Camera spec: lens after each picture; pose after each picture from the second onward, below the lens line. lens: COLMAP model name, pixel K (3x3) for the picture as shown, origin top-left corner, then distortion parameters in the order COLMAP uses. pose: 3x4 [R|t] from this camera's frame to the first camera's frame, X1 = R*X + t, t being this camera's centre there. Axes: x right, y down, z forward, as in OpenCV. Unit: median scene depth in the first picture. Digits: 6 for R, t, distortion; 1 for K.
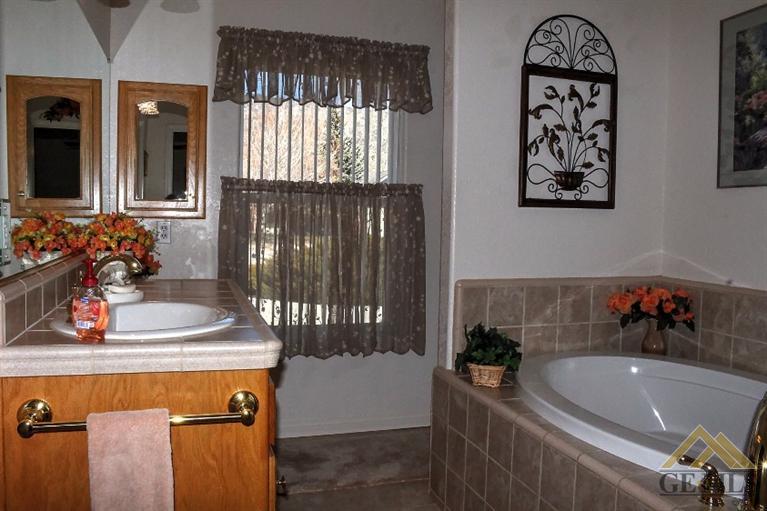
lens RADIAL K [[642.1, 0, 384.8], [0, 642.1, 256.6], [0, 0, 1]] dist [-0.090803, 0.037707]
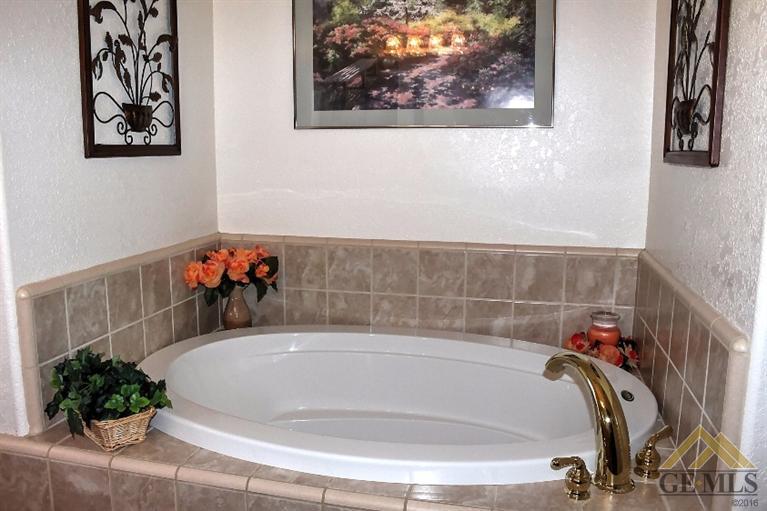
lens RADIAL K [[642.1, 0, 381.5], [0, 642.1, 254.5], [0, 0, 1]] dist [-0.090803, 0.037707]
pose [[0.524927, -0.152084, 0.837450, -0.182236], [0.057310, 0.987990, 0.143500, -0.054979], [-0.849216, -0.027333, 0.527338, 0.400630]]
